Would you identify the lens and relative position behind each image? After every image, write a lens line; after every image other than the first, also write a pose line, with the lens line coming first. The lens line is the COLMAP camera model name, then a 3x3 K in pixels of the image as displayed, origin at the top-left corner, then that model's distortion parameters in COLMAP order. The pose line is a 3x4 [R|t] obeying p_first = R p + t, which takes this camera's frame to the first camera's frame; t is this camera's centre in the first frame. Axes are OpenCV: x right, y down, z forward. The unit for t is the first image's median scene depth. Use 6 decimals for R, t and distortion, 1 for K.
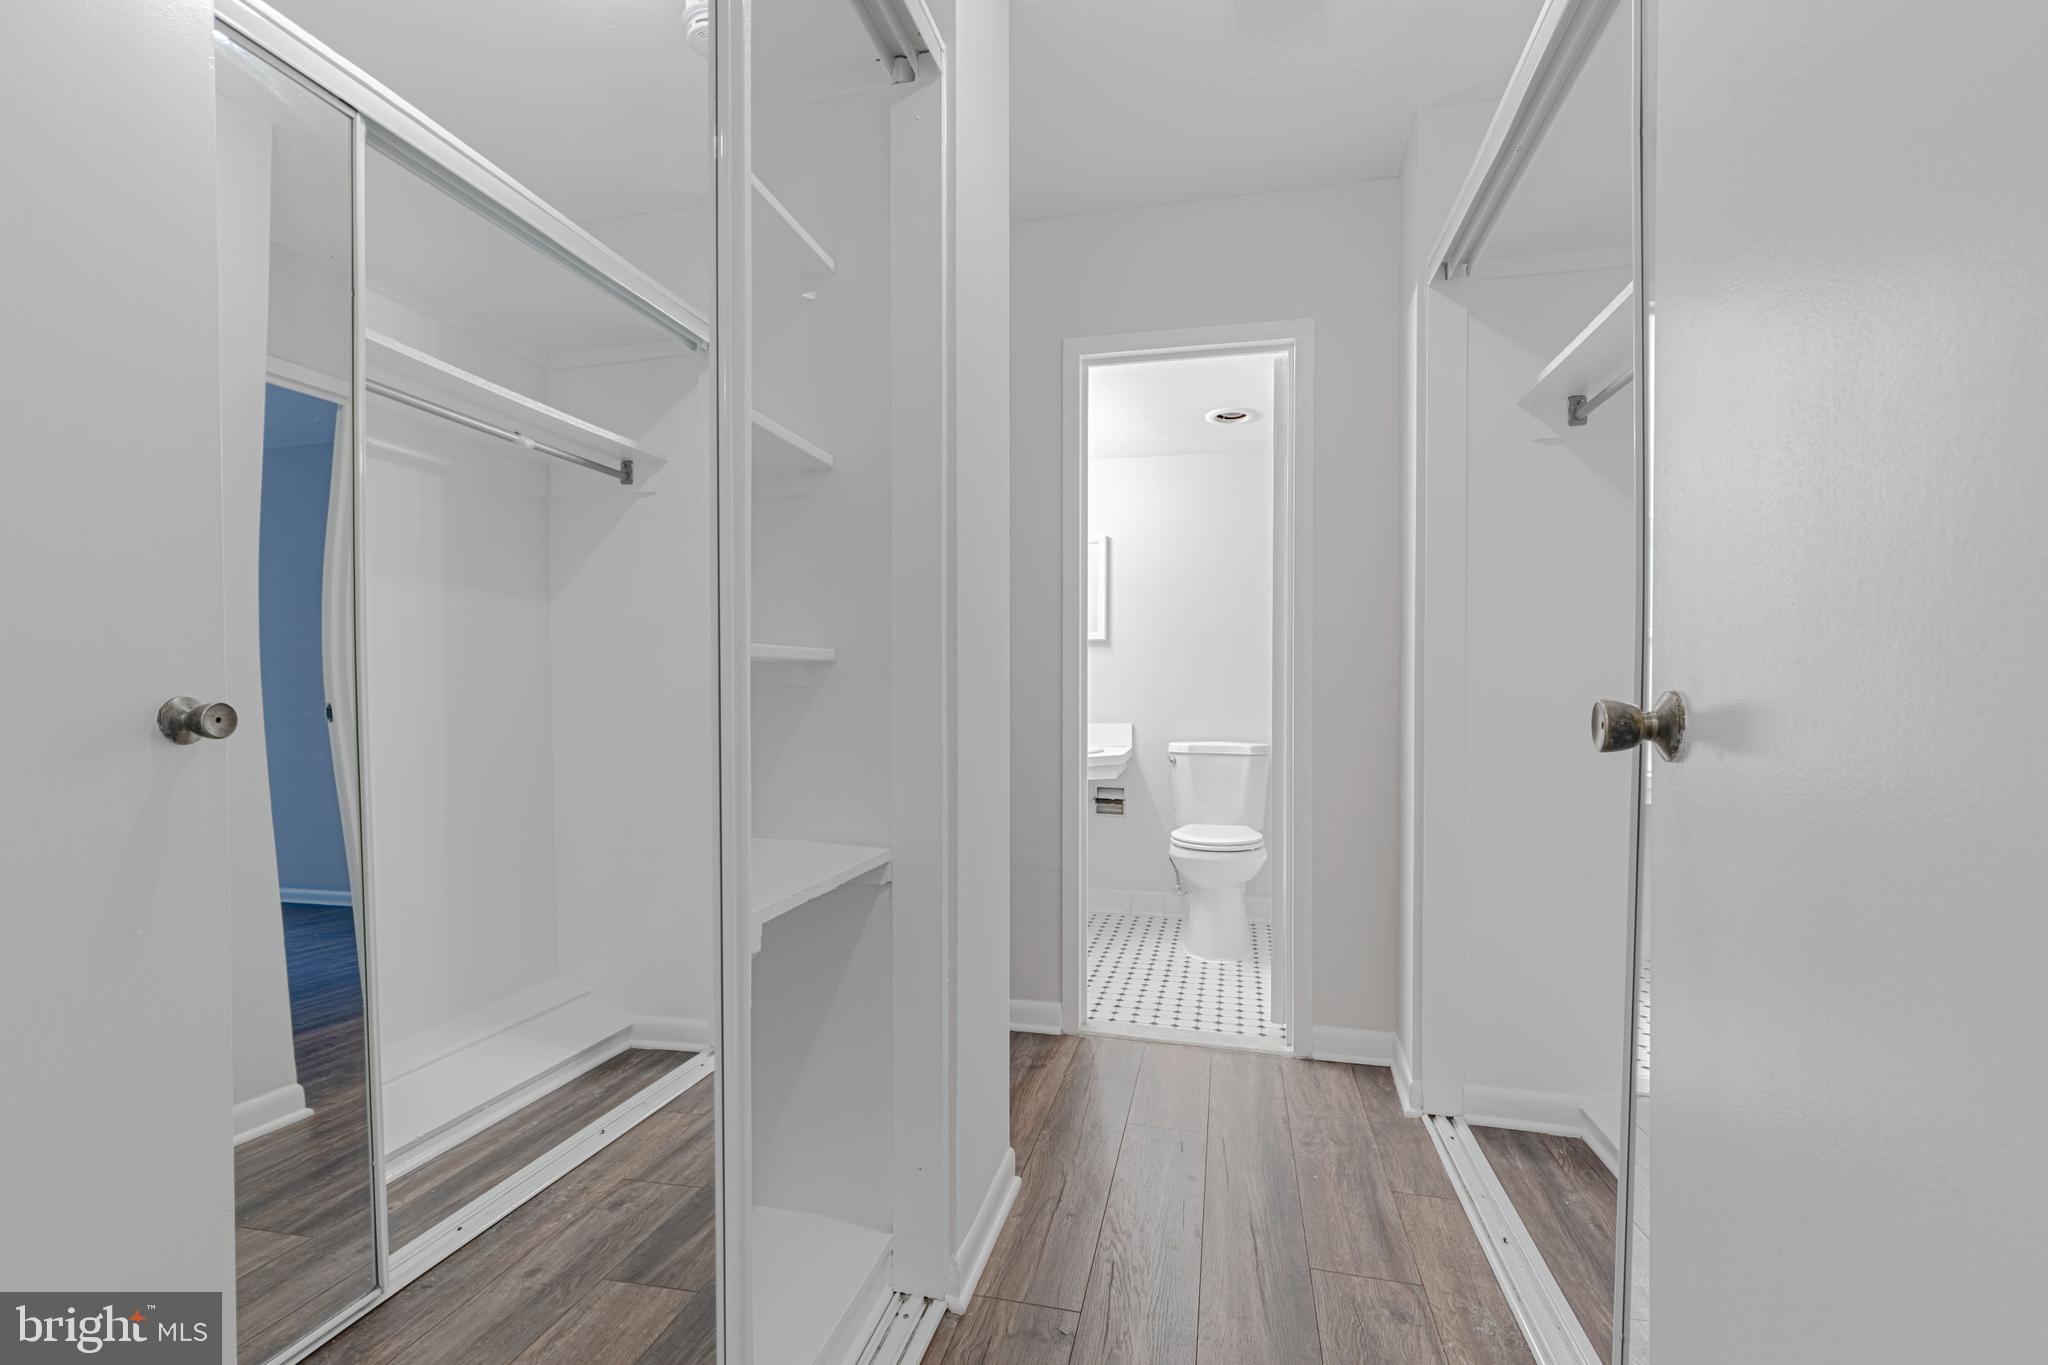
lens RADIAL K [[915.5, 0, 1026.1], [0, 915.5, 687.5], [0, 0, 1]] dist [0.003394, -0.002385]
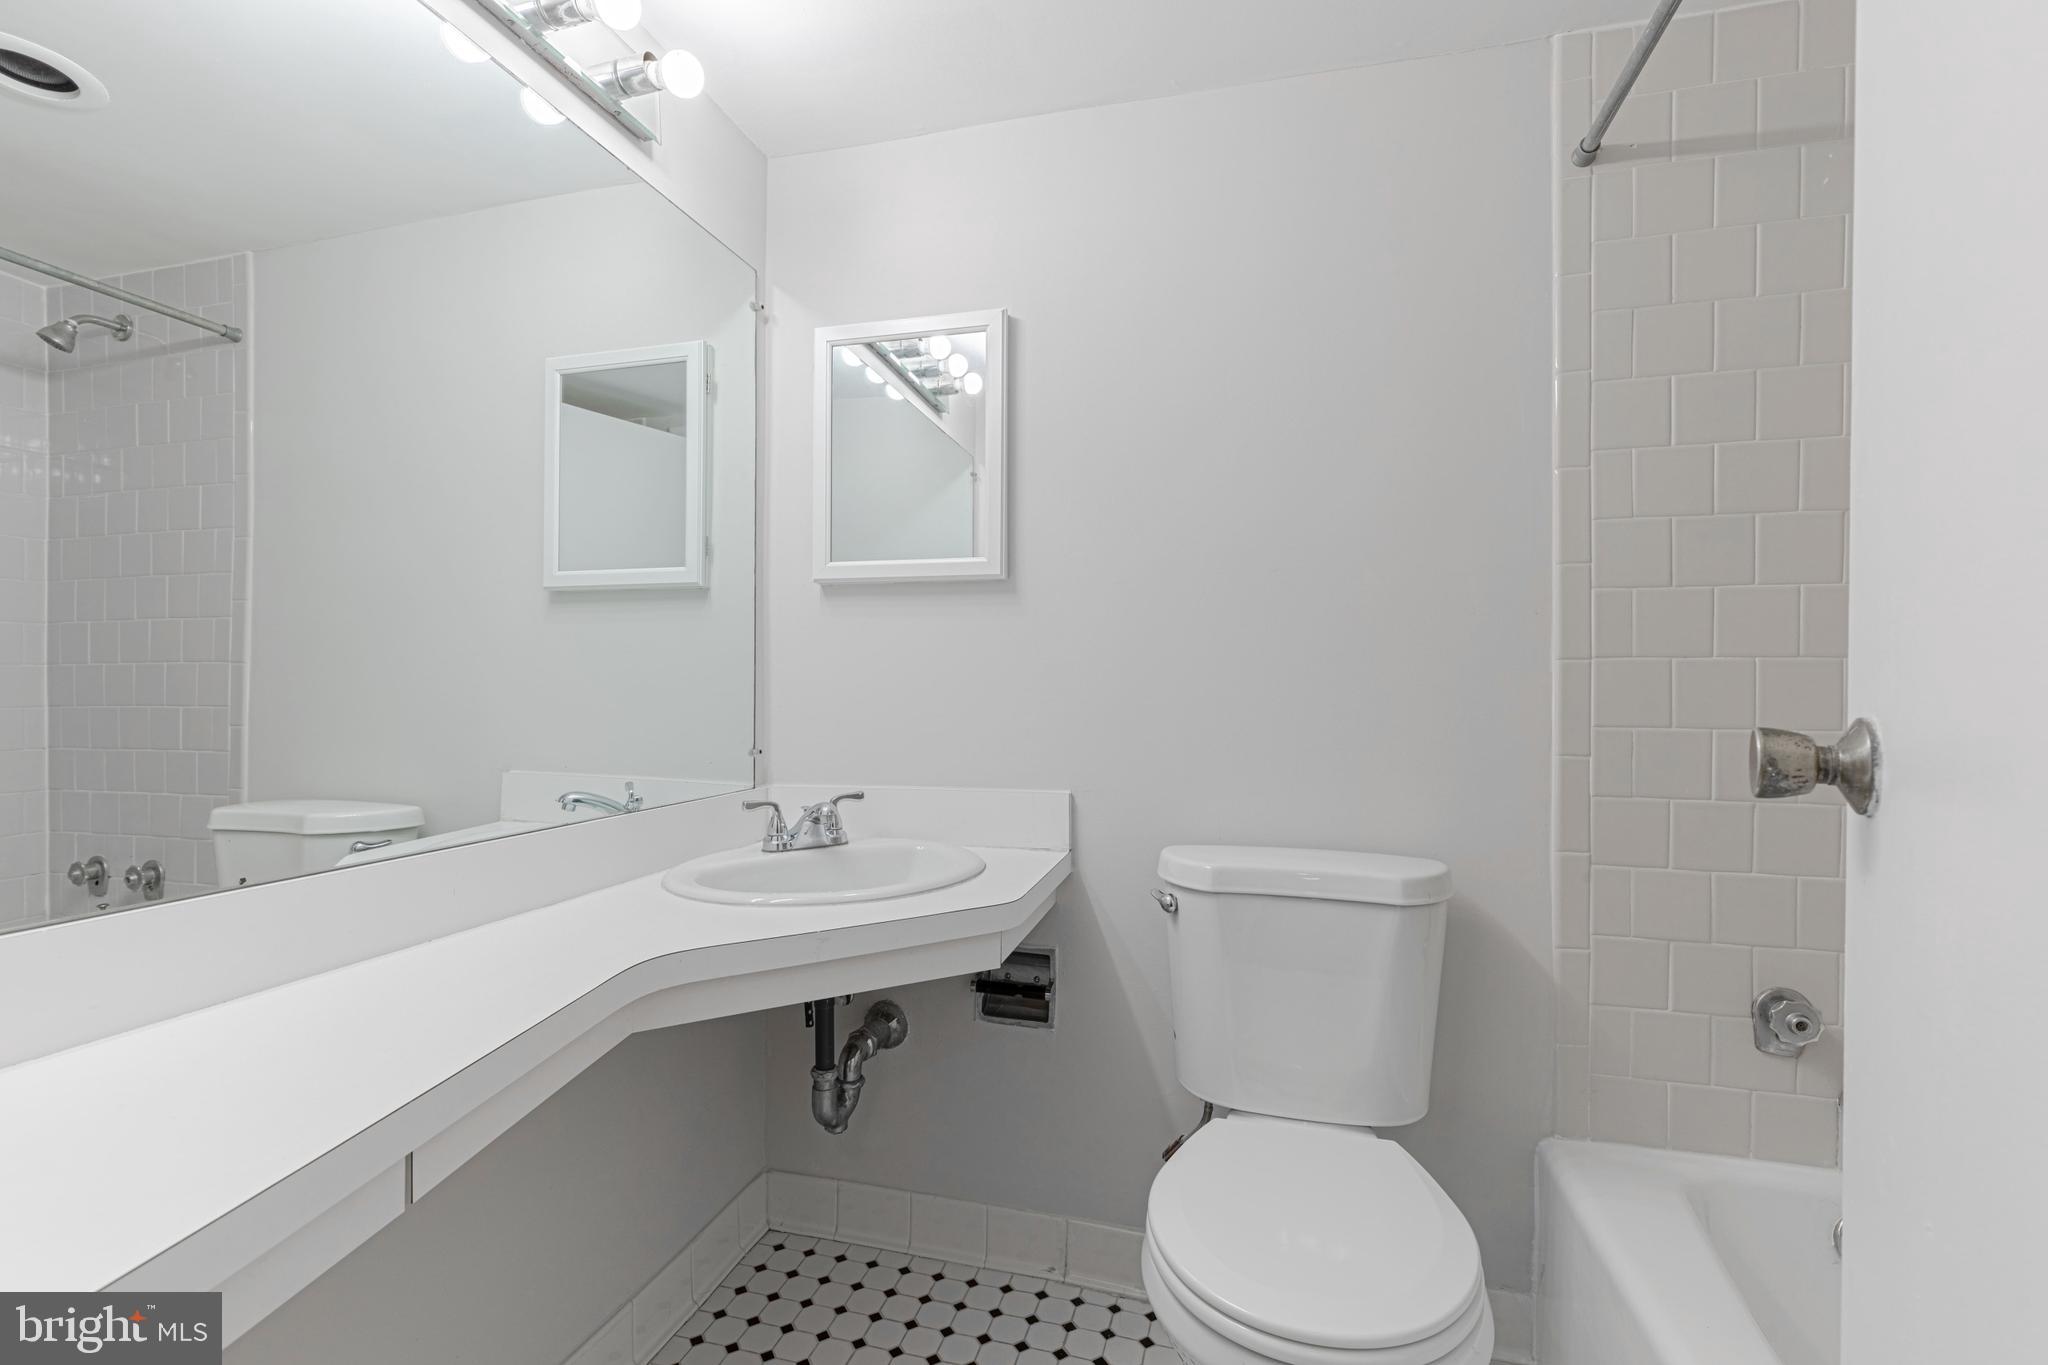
lens RADIAL K [[915.5, 0, 1020.0], [0, 915.5, 686.0], [0, 0, 1]] dist [0.003394, -0.002385]
pose [[0.999325, -0.000535, -0.036734, 0.111545], [0.000357, 0.999988, -0.004852, -0.003529], [0.036736, 0.004835, 0.999313, 0.623739]]
